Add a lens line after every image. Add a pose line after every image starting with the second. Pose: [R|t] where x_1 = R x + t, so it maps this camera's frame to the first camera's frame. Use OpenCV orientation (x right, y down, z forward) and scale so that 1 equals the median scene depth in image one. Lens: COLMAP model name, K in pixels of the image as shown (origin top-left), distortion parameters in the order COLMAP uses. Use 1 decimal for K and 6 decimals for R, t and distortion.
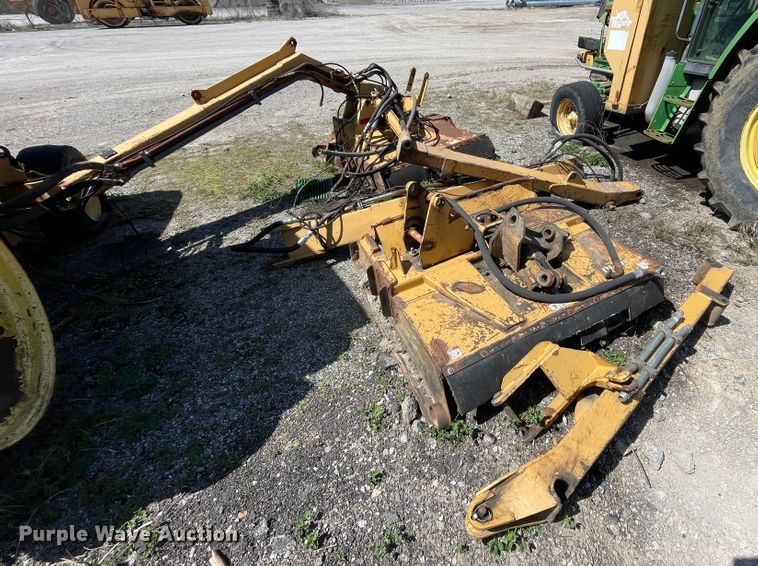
lens RADIAL K [[374.4, 0, 461.5], [0, 374.4, 255.7], [0, 0, 1]] dist [-0.003225, -0.000224]
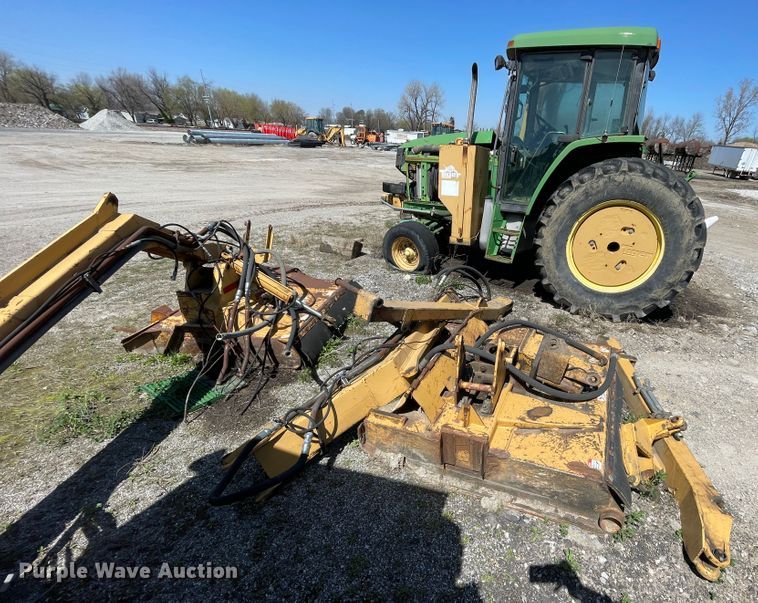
lens RADIAL K [[373.3, 0, 454.9], [0, 373.3, 340.2], [0, 0, 1]] dist [-0.003678, 0.000733]
pose [[0.757859, -0.260391, 0.598203, -0.456596], [0.323037, 0.946382, 0.002696, -0.117697], [-0.566831, 0.191199, 0.801340, 0.127344]]
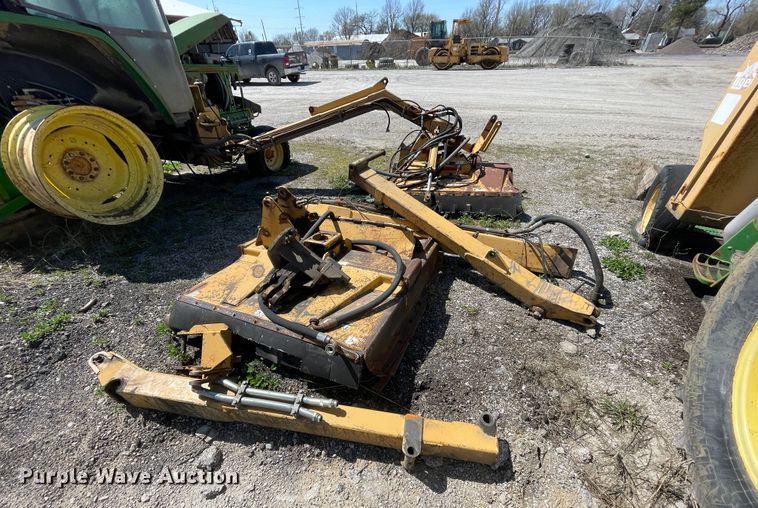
lens RADIAL K [[305.6, 0, 377.2], [0, 305.6, 280.3], [0, 0, 1]] dist [-0.000636, -0.000016]
pose [[0.604017, 0.474557, -0.640281, 0.576376], [-0.445474, 0.867205, 0.222503, -0.184579], [0.660845, 0.150833, 0.735209, 0.285917]]
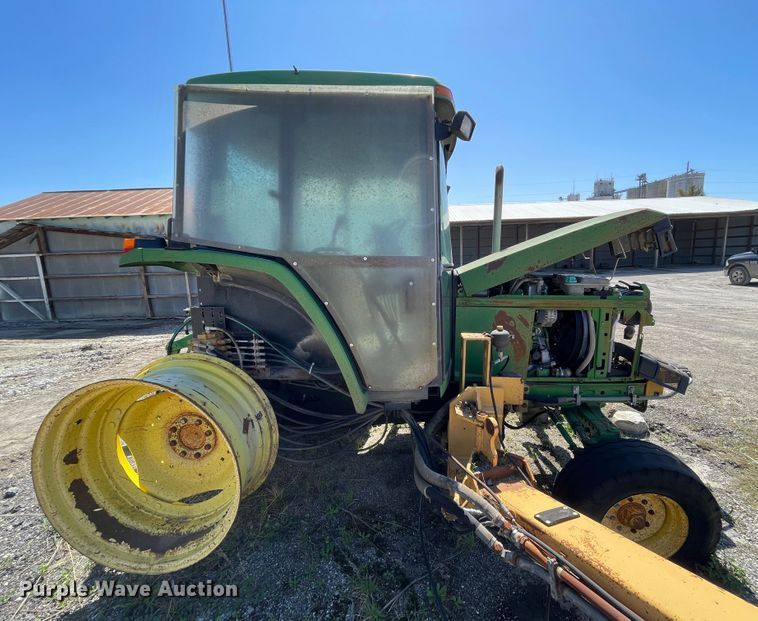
lens RADIAL K [[338.6, 0, 407.9], [0, 338.6, 306.0], [0, 0, 1]] dist [-0.001612, 0.000149]
pose [[-0.533935, 0.148059, -0.832462, -0.347763], [-0.457269, 0.777584, 0.431587, -0.507332], [0.711210, 0.611098, -0.347477, 0.647655]]
